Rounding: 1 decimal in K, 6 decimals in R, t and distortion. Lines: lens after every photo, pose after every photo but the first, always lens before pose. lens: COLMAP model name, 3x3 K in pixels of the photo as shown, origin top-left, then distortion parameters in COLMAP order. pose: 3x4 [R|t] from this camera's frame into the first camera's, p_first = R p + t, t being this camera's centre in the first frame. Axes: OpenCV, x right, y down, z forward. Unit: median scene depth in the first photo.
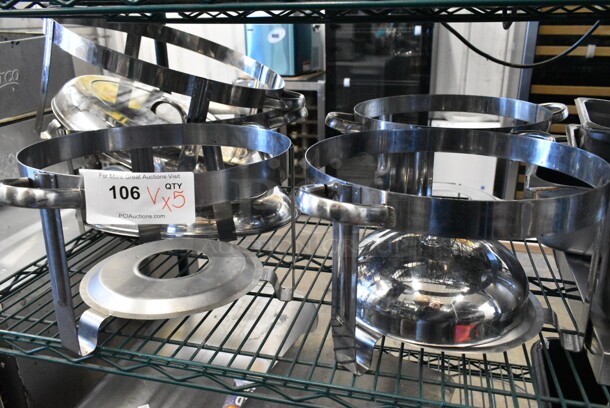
lens RADIAL K [[510.1, 0, 308.7], [0, 510.1, 204.5], [0, 0, 1]] dist [0.009568, 0.016772]
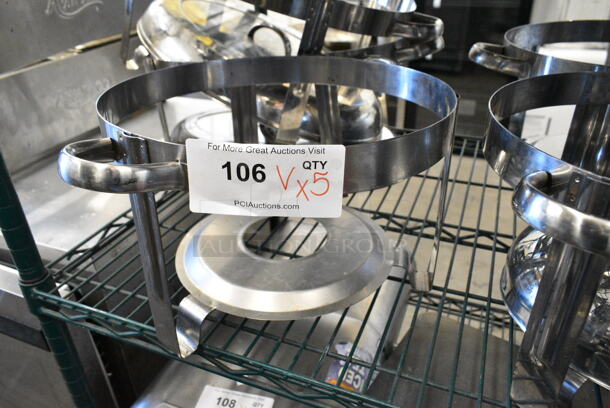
lens RADIAL K [[464.1, 0, 310.9], [0, 464.1, 198.6], [0, 0, 1]] dist [-0.000242, 0.007002]
pose [[0.992731, 0.053538, -0.107790, -0.137011], [-0.035171, 0.985567, 0.165594, -0.063149], [0.115099, -0.160599, 0.980286, 0.269522]]
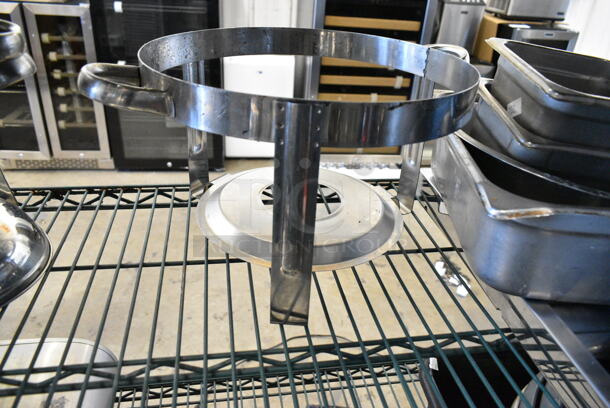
lens RADIAL K [[464.1, 0, 306.7], [0, 464.1, 199.4], [0, 0, 1]] dist [-0.000242, 0.007002]
pose [[0.908395, -0.134109, 0.396022, 0.045997], [0.072761, 0.983416, 0.166126, -0.129661], [-0.411734, -0.122093, 0.903088, 0.575882]]
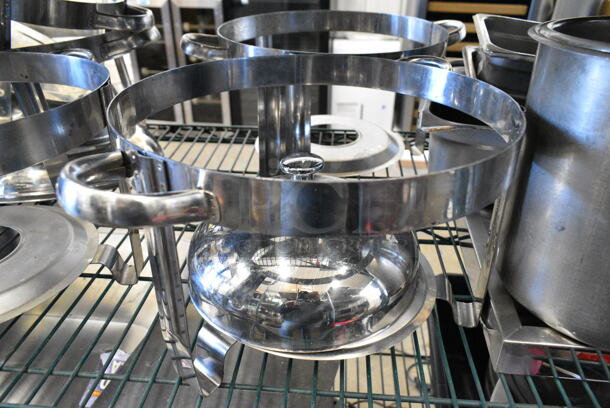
lens RADIAL K [[464.1, 0, 301.4], [0, 464.1, 201.0], [0, 0, 1]] dist [-0.000242, 0.007002]
pose [[0.987648, -0.061404, 0.144155, 0.113691], [0.035763, 0.984070, 0.174149, -0.050238], [-0.152552, -0.166842, 0.974111, 0.256626]]
